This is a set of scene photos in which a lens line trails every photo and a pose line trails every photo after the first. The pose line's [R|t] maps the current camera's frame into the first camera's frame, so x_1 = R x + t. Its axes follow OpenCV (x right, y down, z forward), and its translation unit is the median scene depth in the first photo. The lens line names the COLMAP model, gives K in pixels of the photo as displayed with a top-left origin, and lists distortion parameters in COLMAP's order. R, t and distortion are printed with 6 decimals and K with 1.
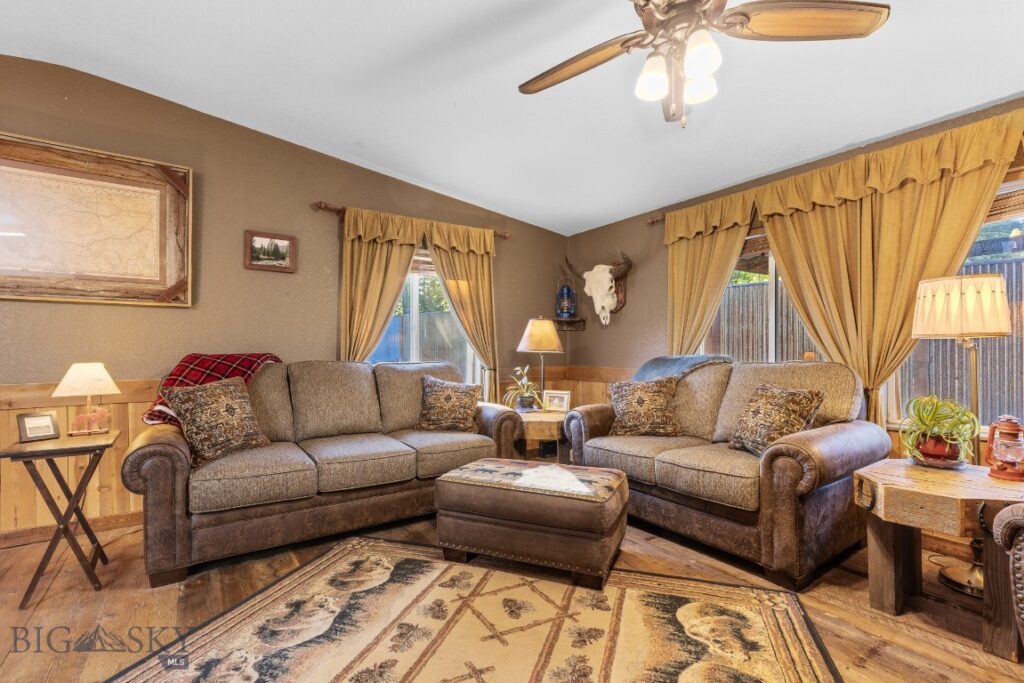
lens RADIAL K [[463.9, 0, 510.8], [0, 463.9, 348.8], [0, 0, 1]] dist [0.005503, 0.000493]
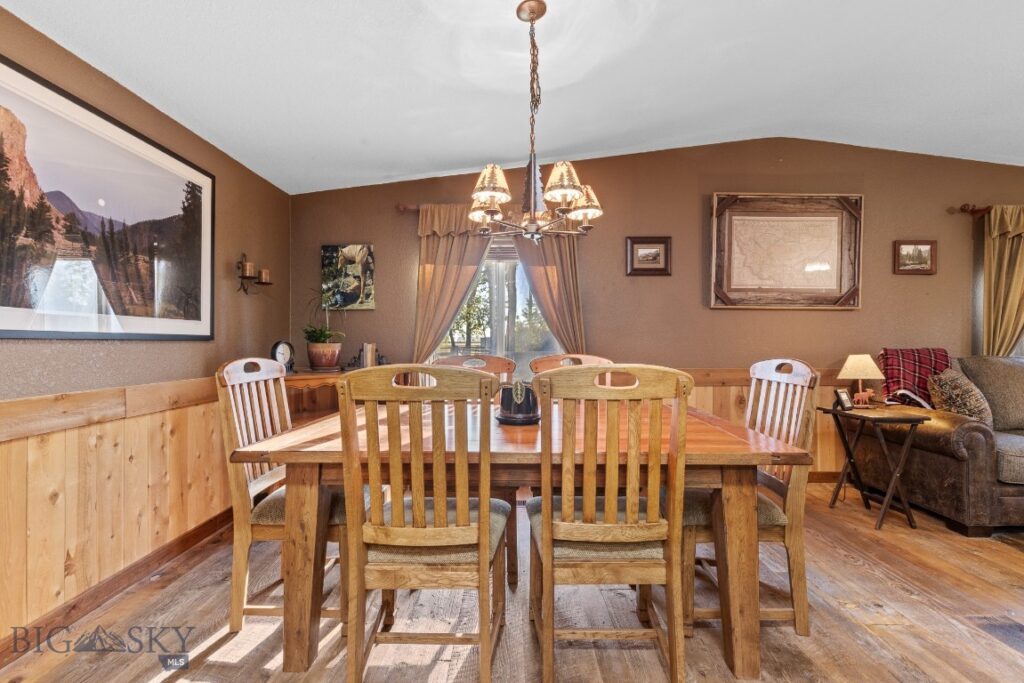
lens RADIAL K [[463.4, 0, 512.0], [0, 463.4, 341.5], [0, 0, 1]] dist [0.003828, 0.000467]
pose [[0.827250, 0.005294, -0.561809, -0.908753], [-0.005585, 0.999984, 0.001199, -0.003484], [0.561806, 0.002146, 0.827266, -0.609422]]
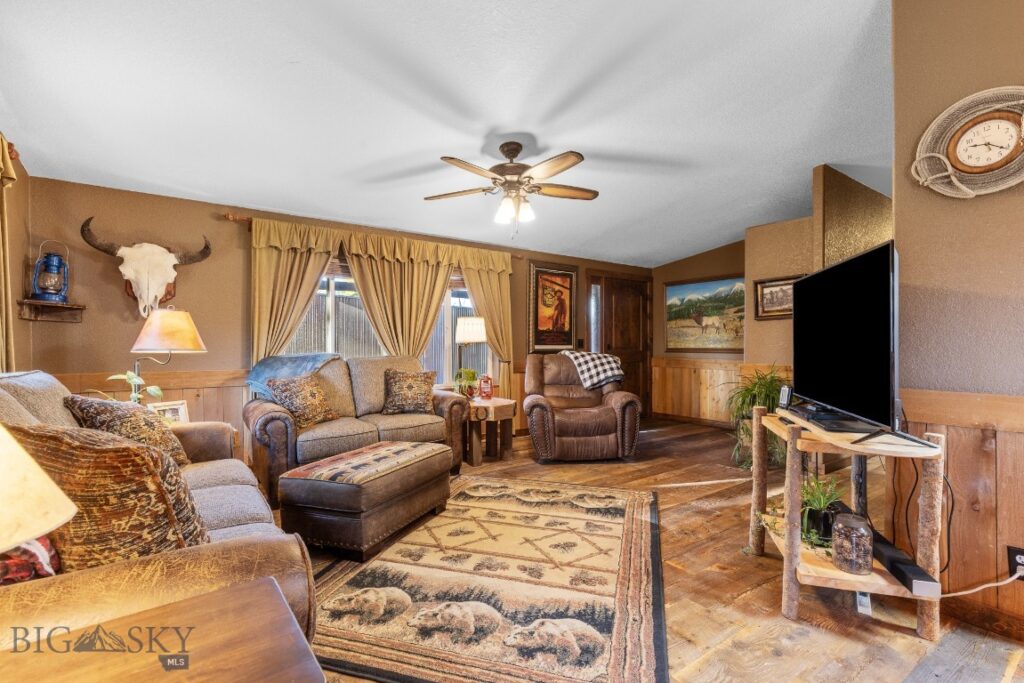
lens RADIAL K [[463.4, 0, 512.0], [0, 463.4, 341.5], [0, 0, 1]] dist [0.003828, 0.000467]
pose [[-0.020969, 0.015216, 0.999664, -1.055127], [0.002944, 0.999881, -0.015157, 0.003053], [-0.999776, 0.002626, -0.021012, 0.659718]]
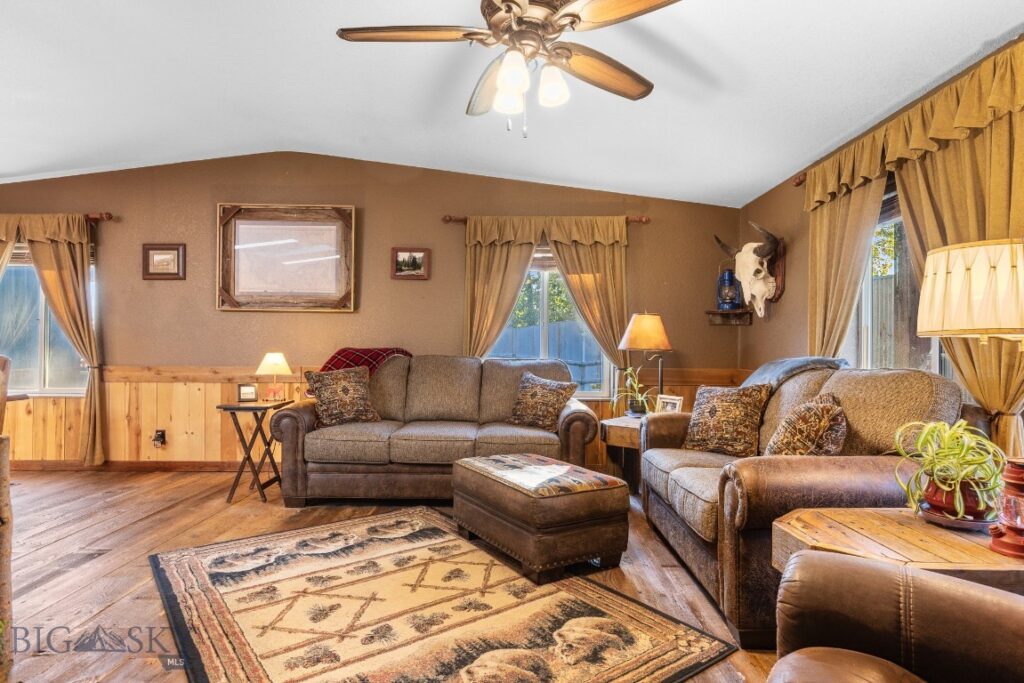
lens RADIAL K [[550.9, 0, 512.0], [0, 550.9, 341.5], [0, 0, 1]] dist [-0.001188, -0.000148]
pose [[0.824319, 0.004870, -0.566105, 0.662825], [-0.009373, 0.999943, -0.005047, -0.004243], [0.566048, 0.009466, 0.824318, -0.022214]]
